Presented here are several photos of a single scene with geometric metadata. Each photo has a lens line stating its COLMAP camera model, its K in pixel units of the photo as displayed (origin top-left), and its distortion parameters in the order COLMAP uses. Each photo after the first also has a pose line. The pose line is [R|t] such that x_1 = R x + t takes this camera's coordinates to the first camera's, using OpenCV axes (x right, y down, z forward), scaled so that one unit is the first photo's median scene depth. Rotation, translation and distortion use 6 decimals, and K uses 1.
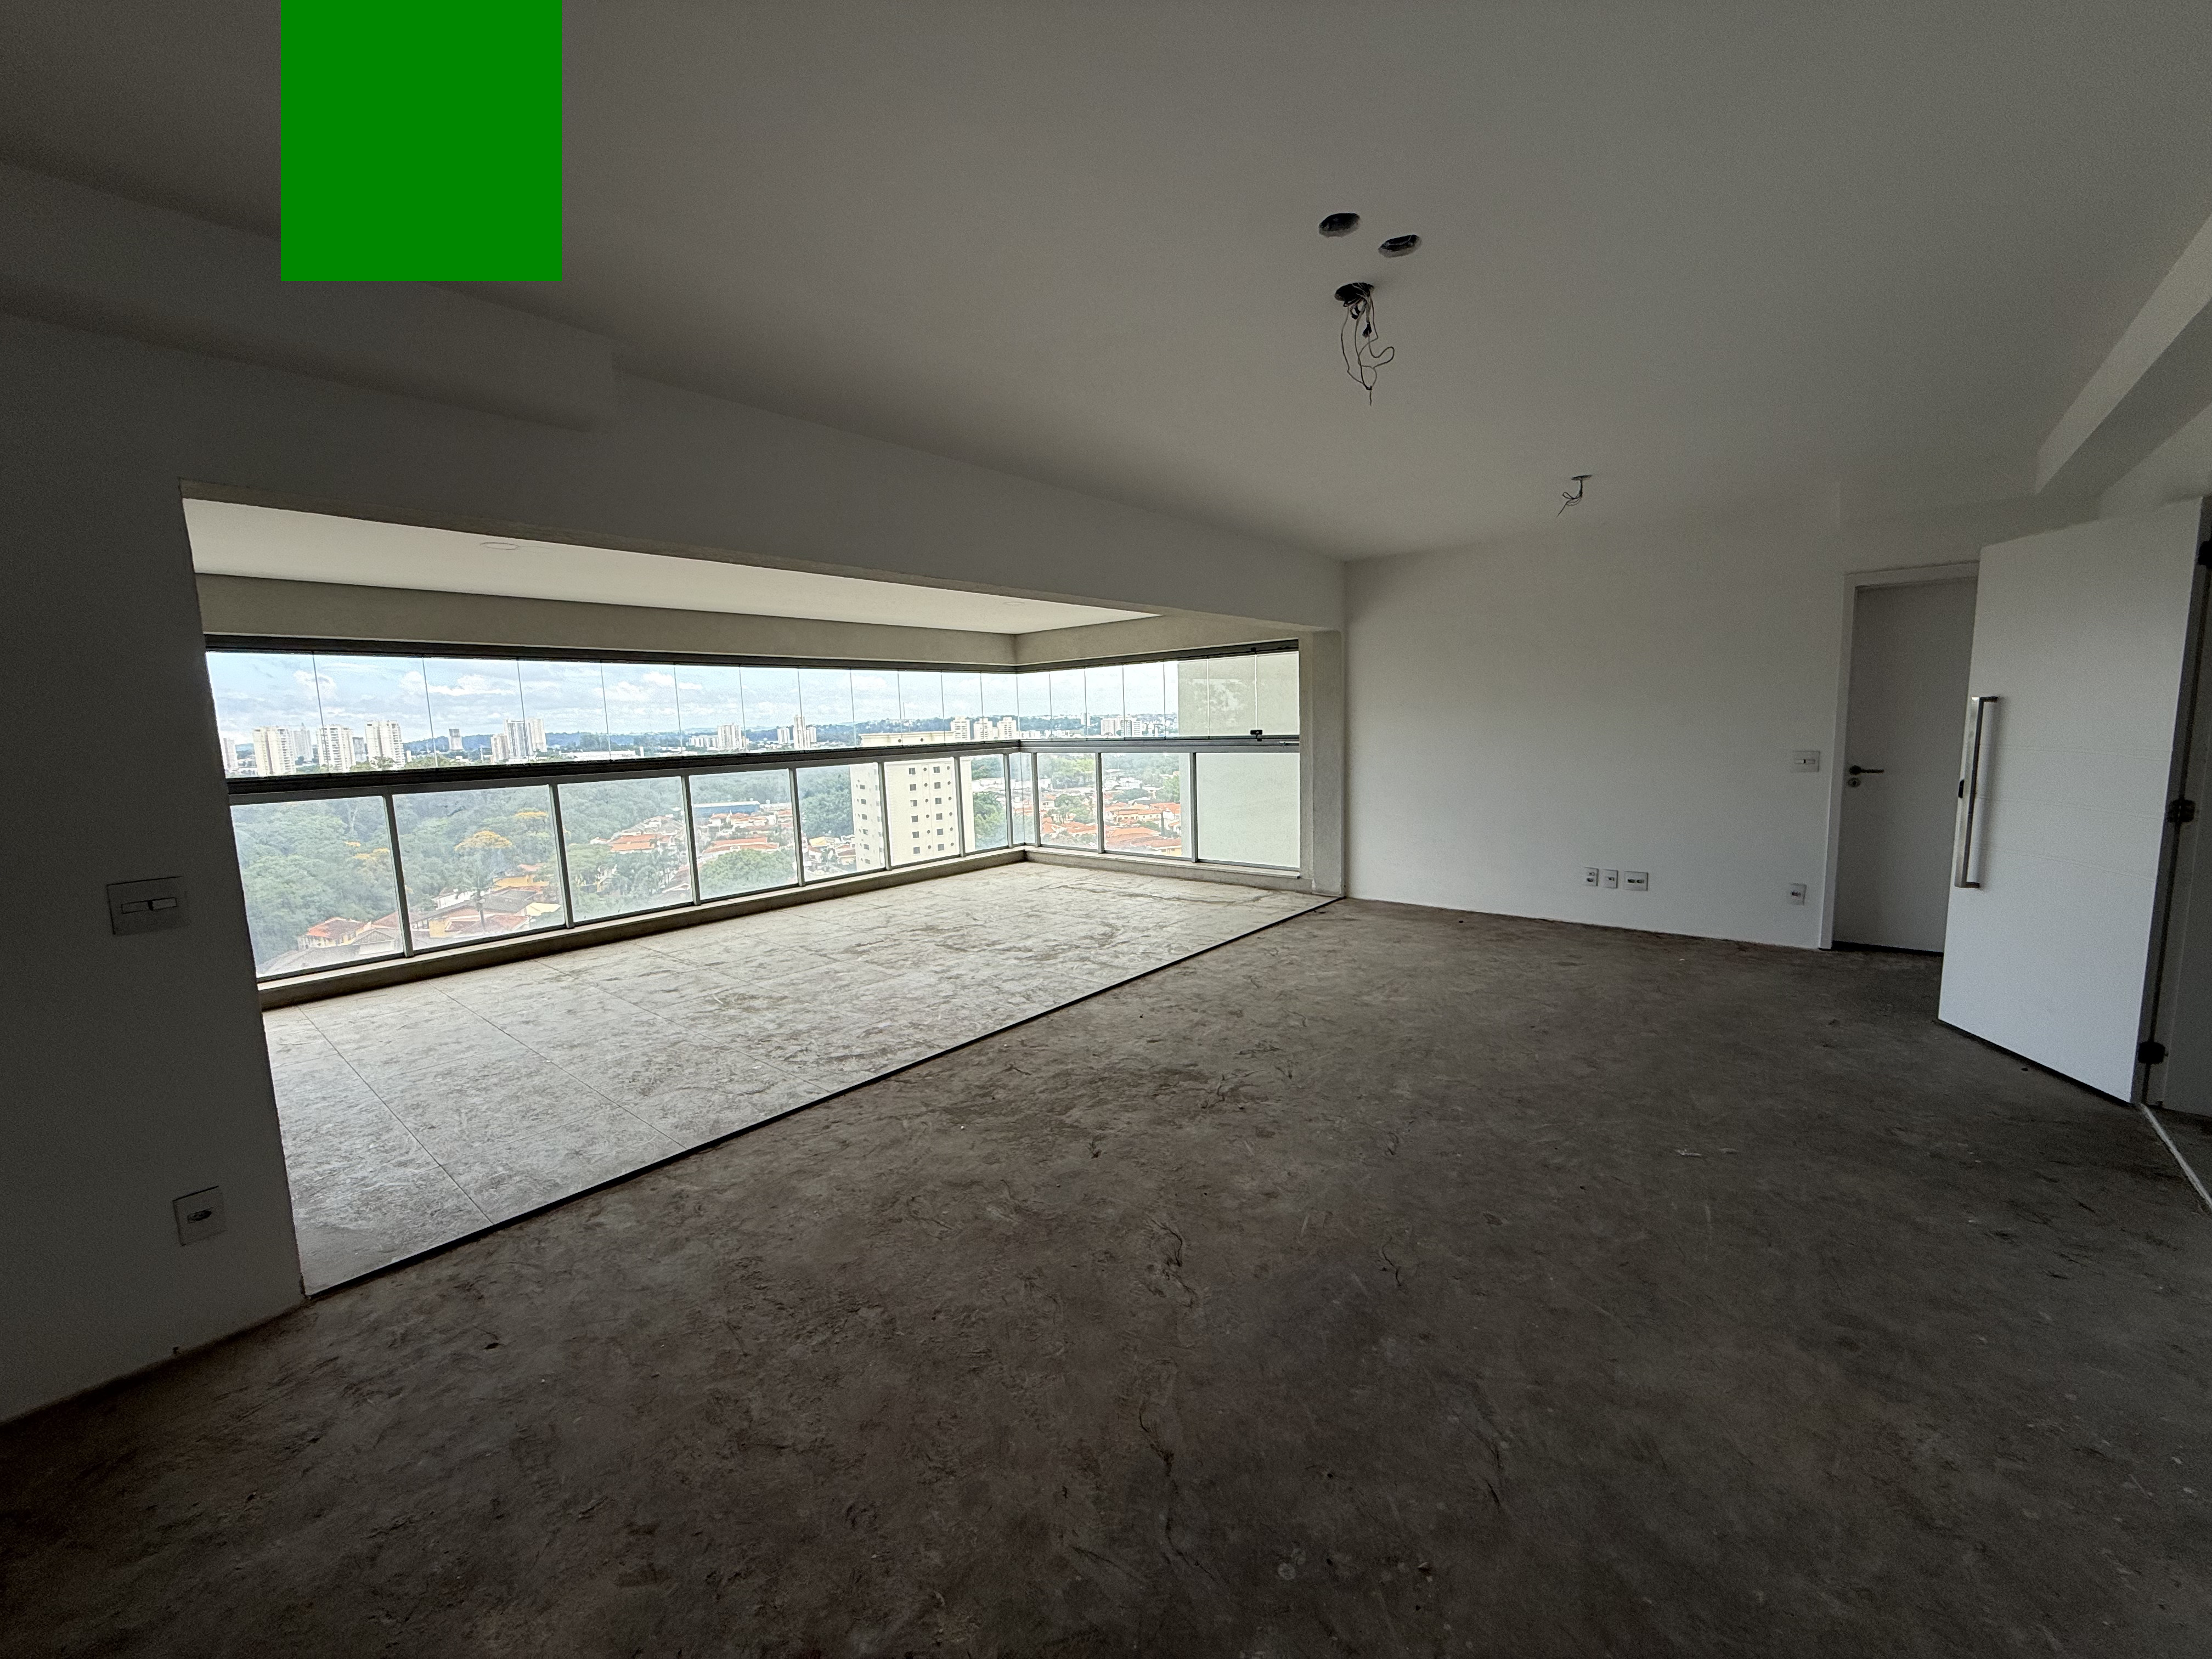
lens RADIAL K [[878.1, 0, 1103.2], [0, 878.1, 831.8], [0, 0, 1]] dist [0.001252, 0.000161]
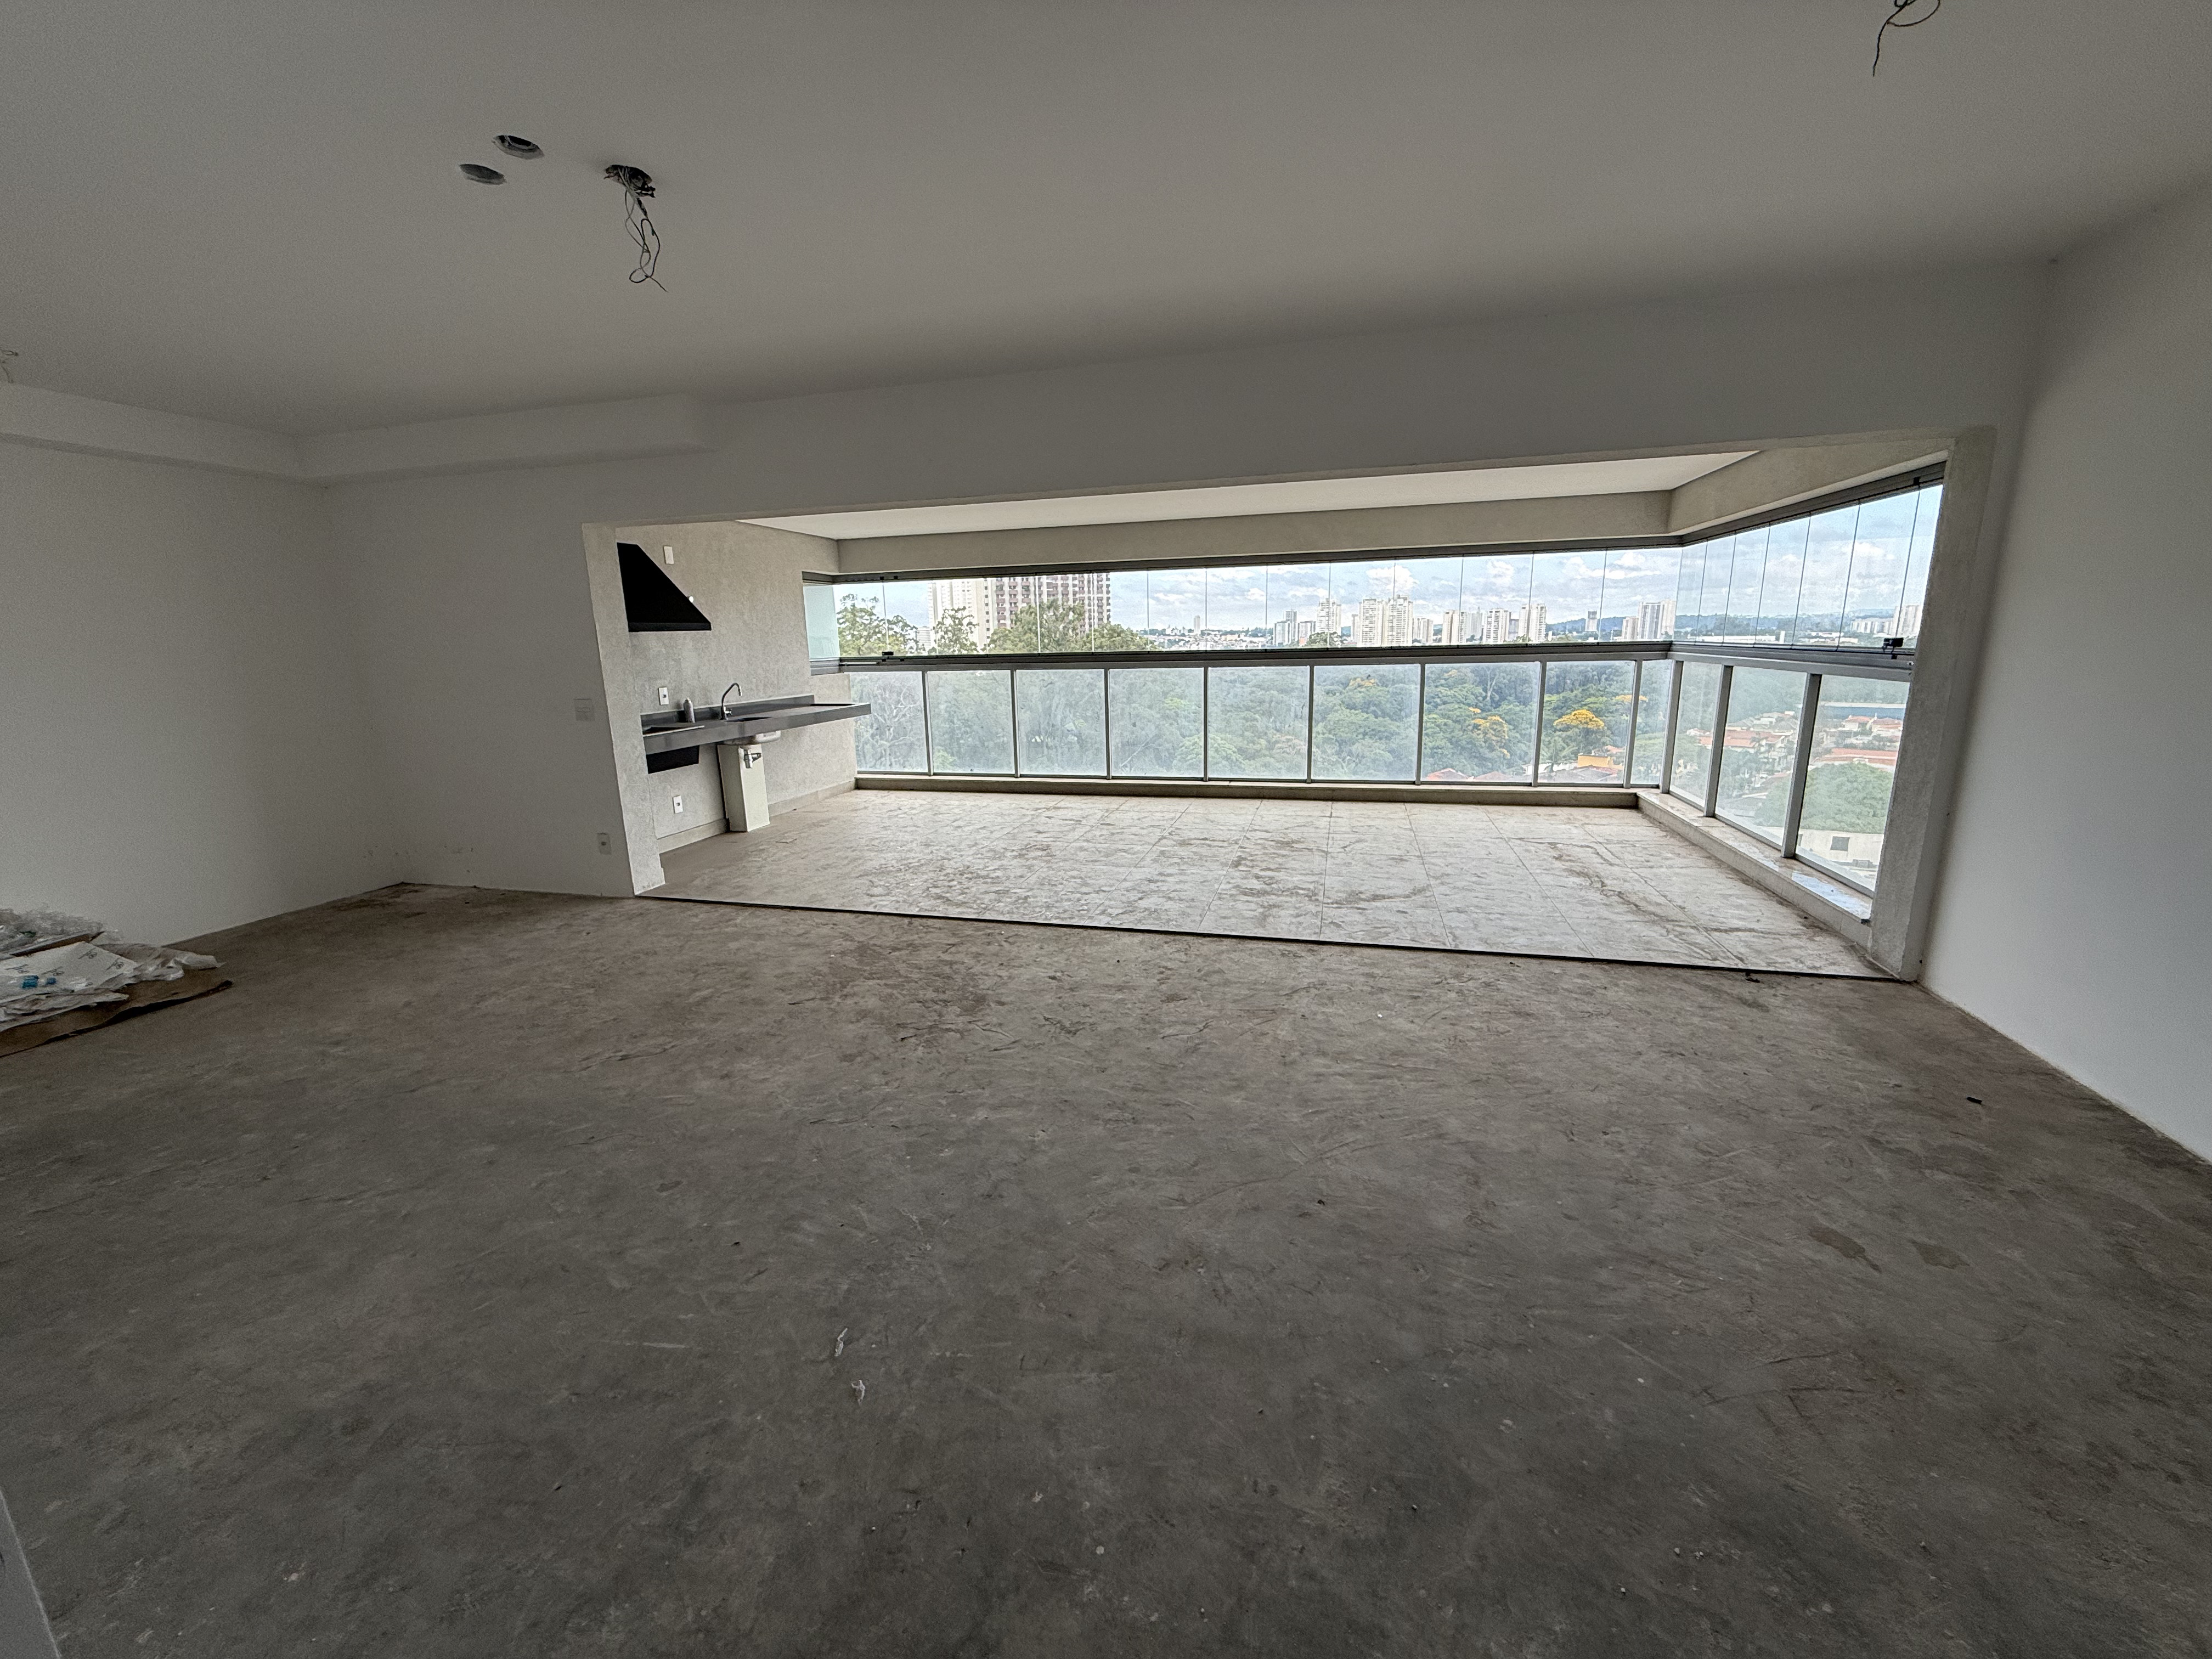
lens RADIAL K [[878.1, 0, 1103.2], [0, 878.1, 831.8], [0, 0, 1]] dist [0.001252, 0.000161]
pose [[0.424557, 0.218047, -0.878753, 0.777938], [-0.102575, 0.975902, 0.192596, -0.091694], [0.899572, 0.008370, 0.436692, 0.560269]]
